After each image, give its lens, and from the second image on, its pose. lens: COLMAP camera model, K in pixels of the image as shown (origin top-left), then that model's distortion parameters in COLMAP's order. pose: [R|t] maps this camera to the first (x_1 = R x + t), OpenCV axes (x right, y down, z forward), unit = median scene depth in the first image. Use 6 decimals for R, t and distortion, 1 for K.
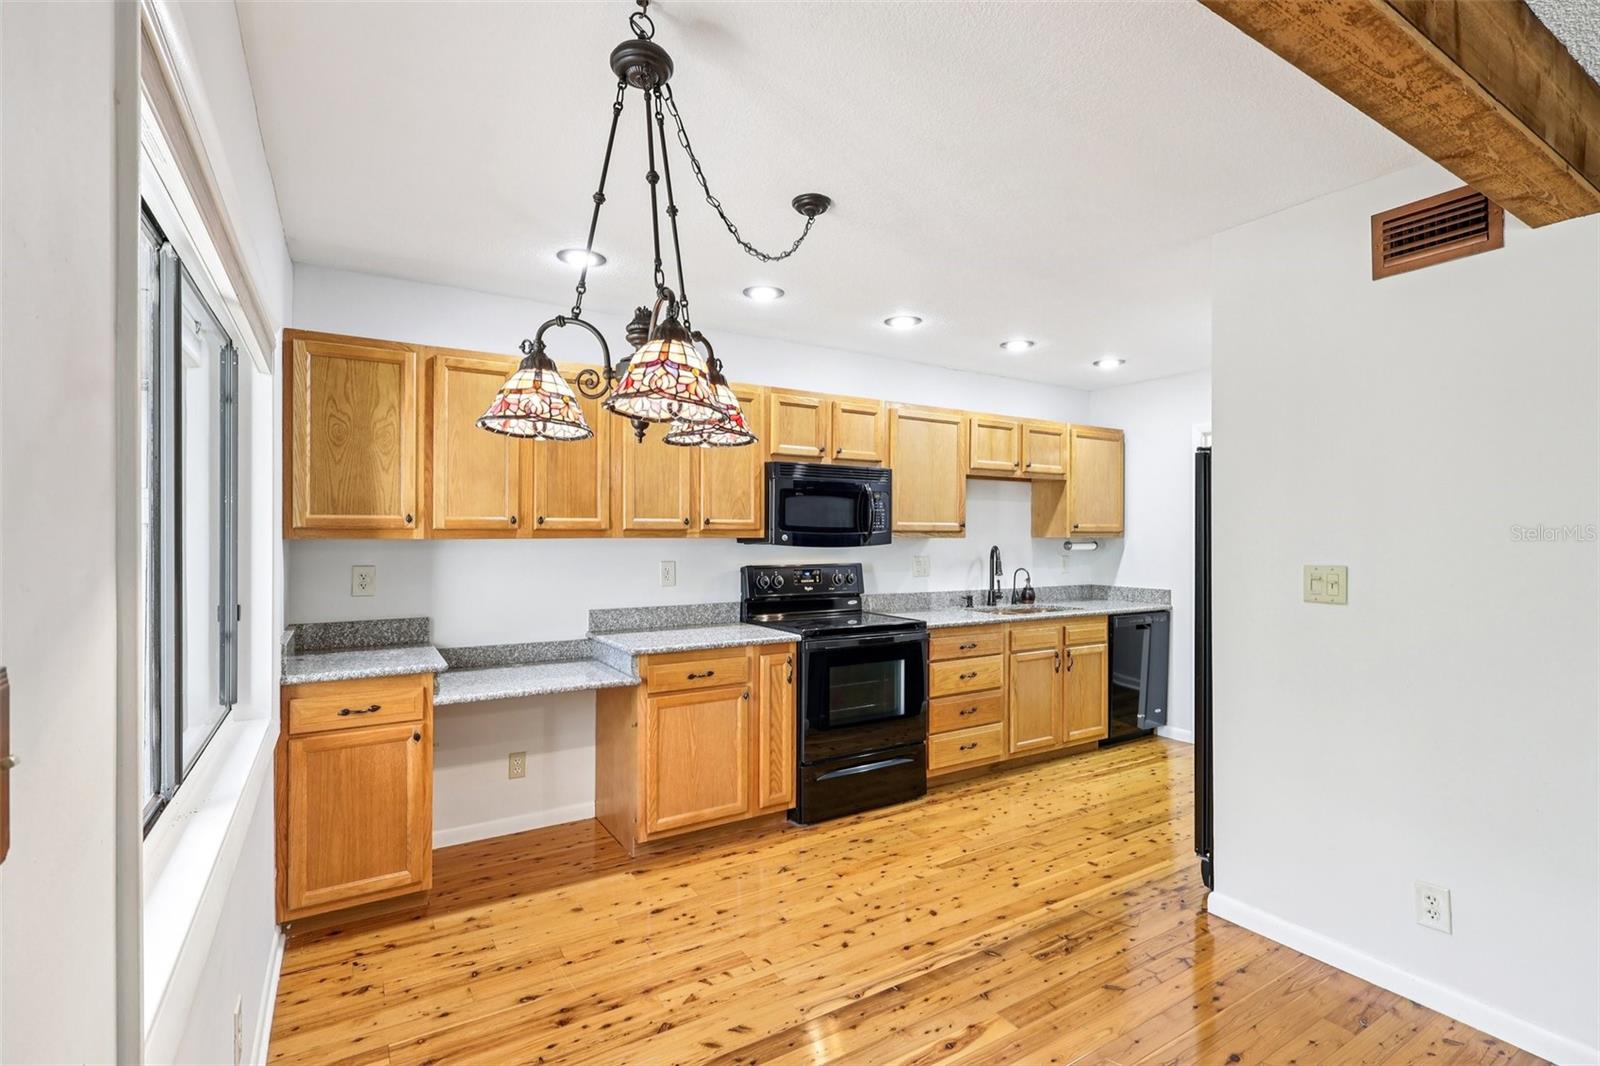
lens RADIAL K [[741.9, 0, 800.0], [0, 741.9, 533.0], [0, 0, 1]] dist [-0.001881, -0.000175]
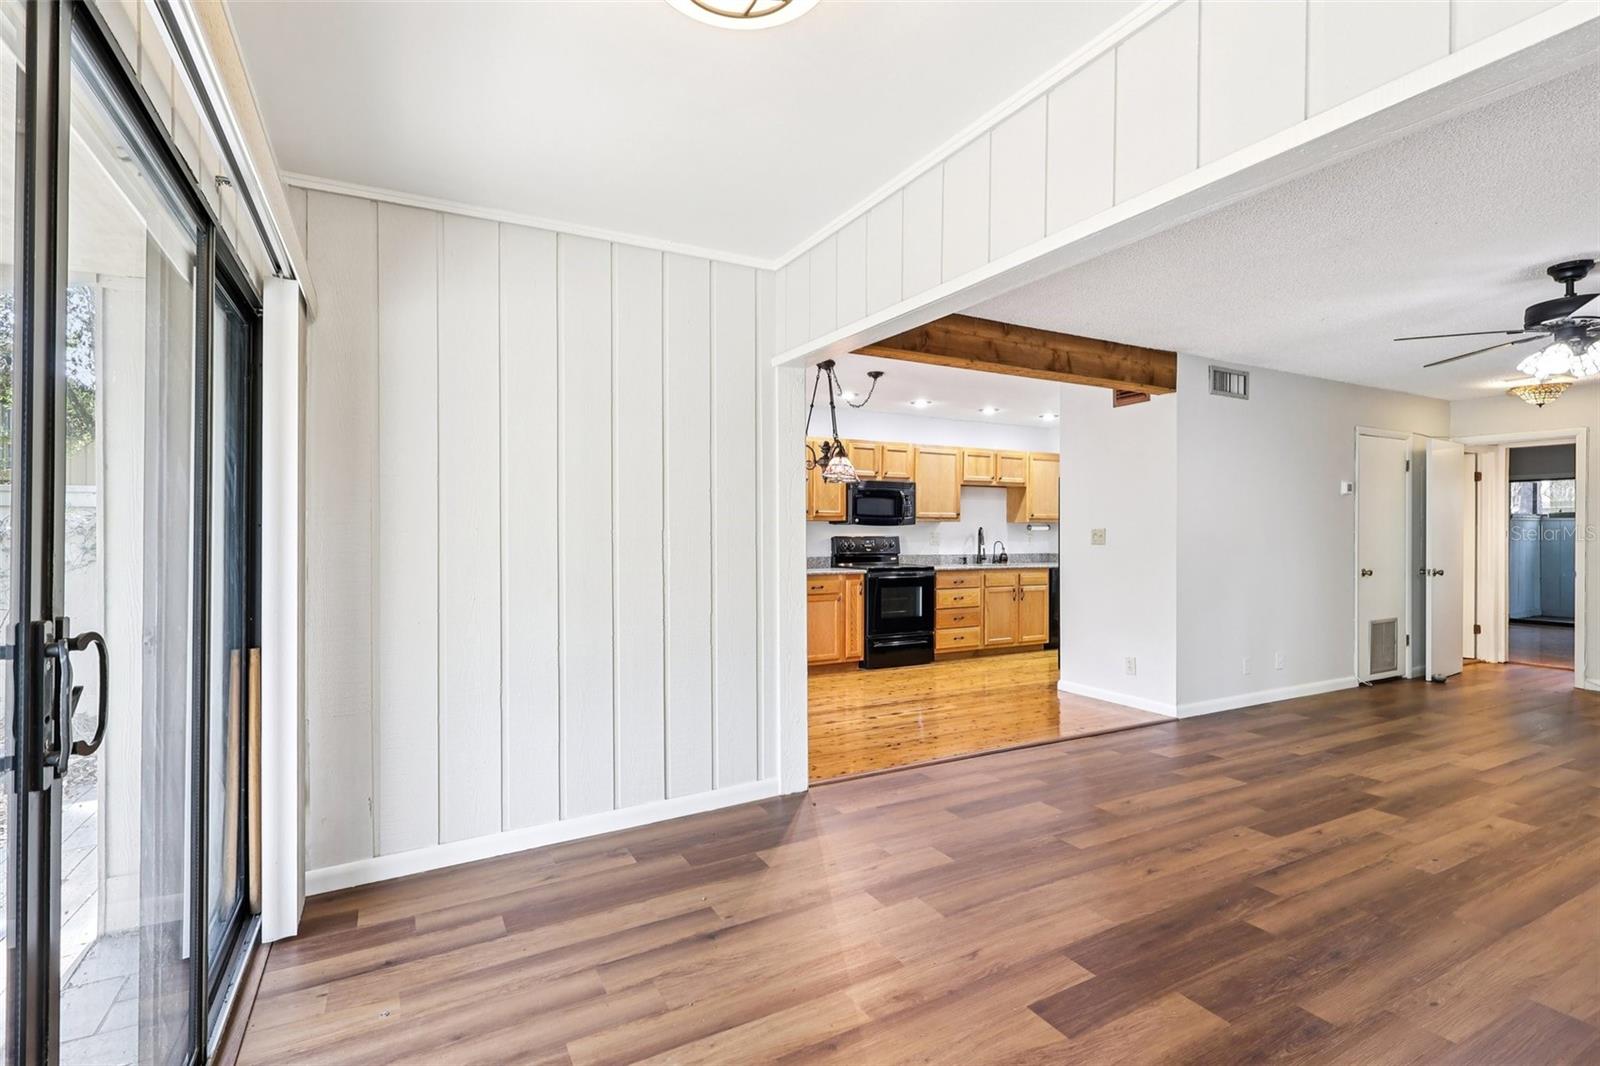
lens RADIAL K [[751.7, 0, 800.0], [0, 751.7, 533.0], [0, 0, 1]] dist [0.003798, 0.000423]
pose [[0.998534, -0.000750, -0.054115, -0.057597], [0.000961, 0.999992, 0.003876, 0.028695], [0.054111, -0.003922, 0.998527, -0.843364]]
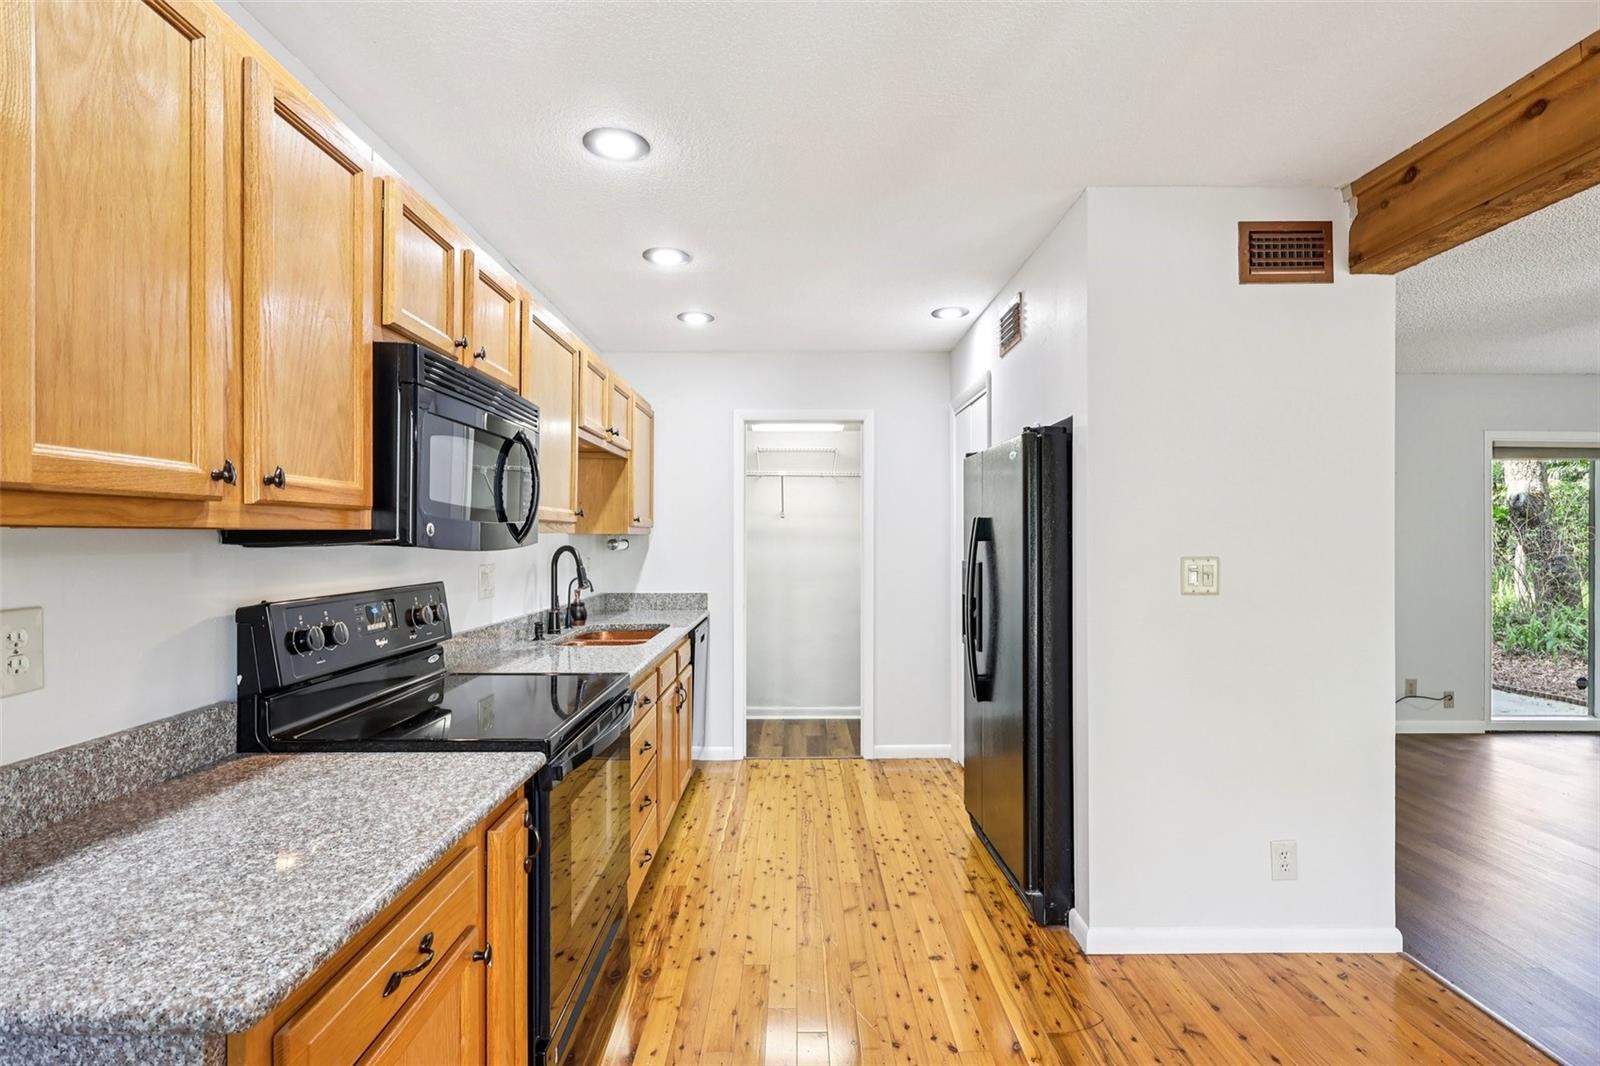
lens RADIAL K [[743.5, 0, 804.2], [0, 743.5, 536.4], [0, 0, 1]] dist [-0.001536, 0.000189]
pose [[0.517705, -0.002267, 0.855556, -0.257057], [-0.000655, 0.999995, 0.003046, 0.008133], [-0.855559, -0.002137, 0.517701, 0.564520]]
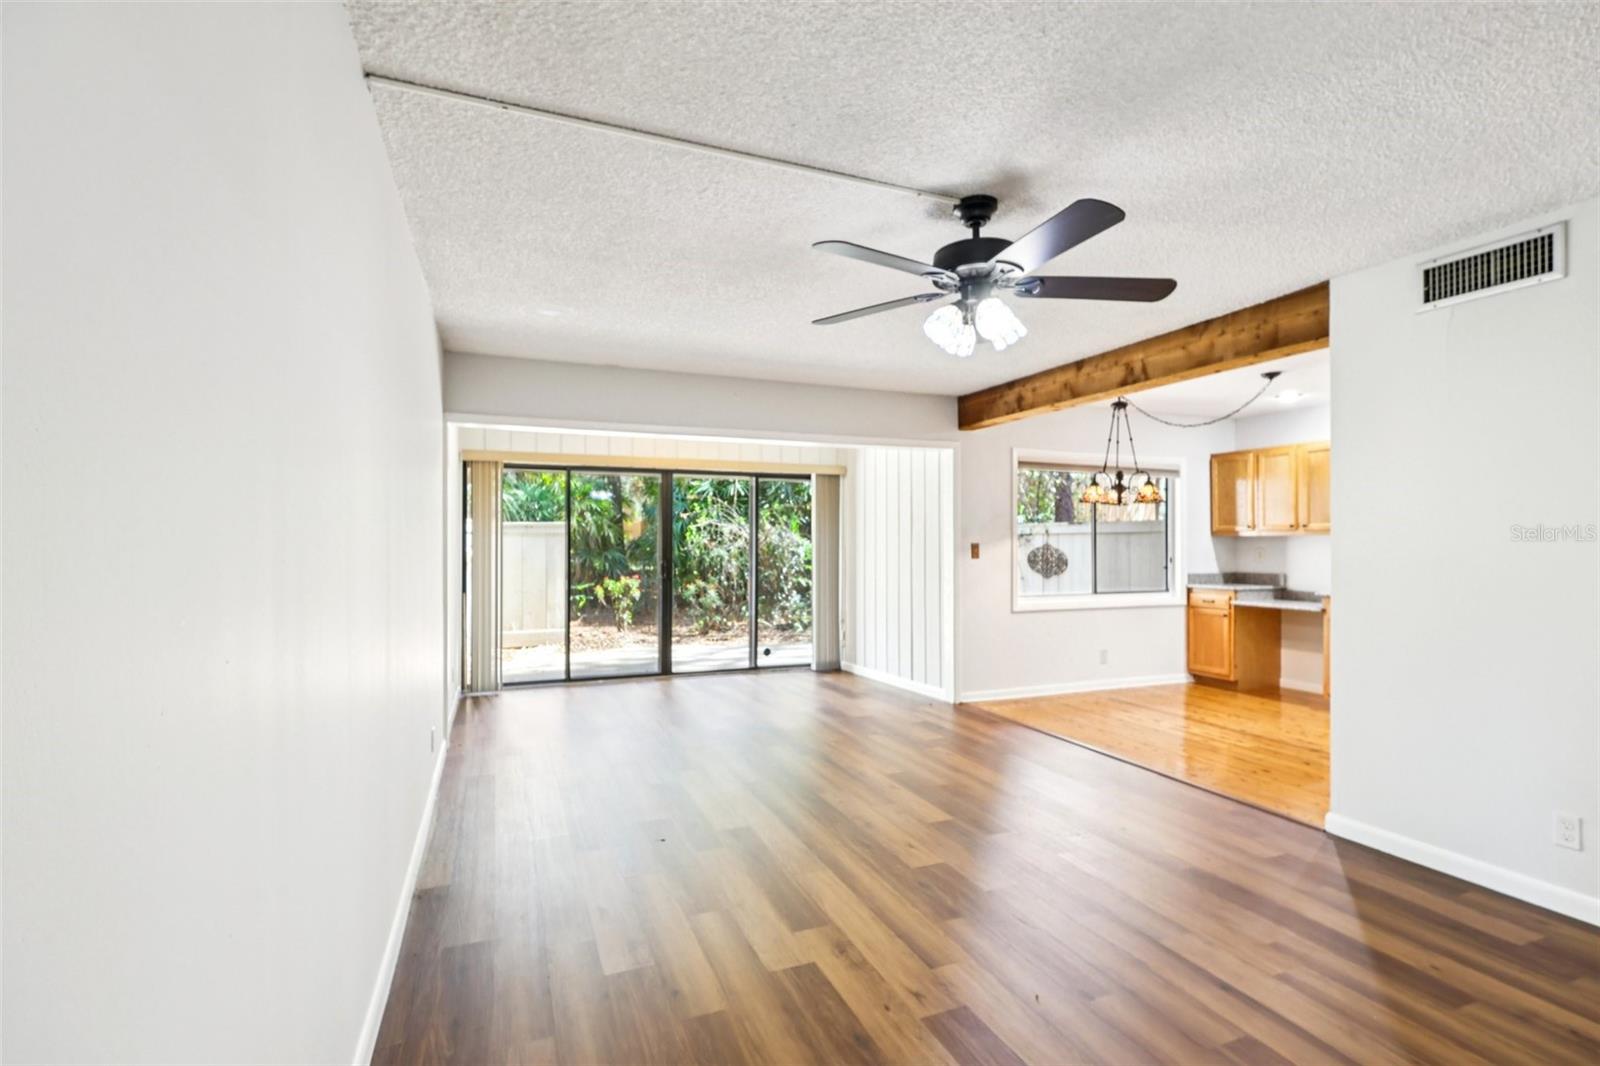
lens RADIAL K [[744.2, 0, 801.0], [0, 744.2, 549.1], [0, 0, 1]] dist [-0.002233, -0.000476]
pose [[-0.163256, 0.006065, -0.986565, 1.433208], [0.002653, 0.999980, 0.005708, 0.024342], [0.986580, -0.001686, -0.163268, 0.014262]]
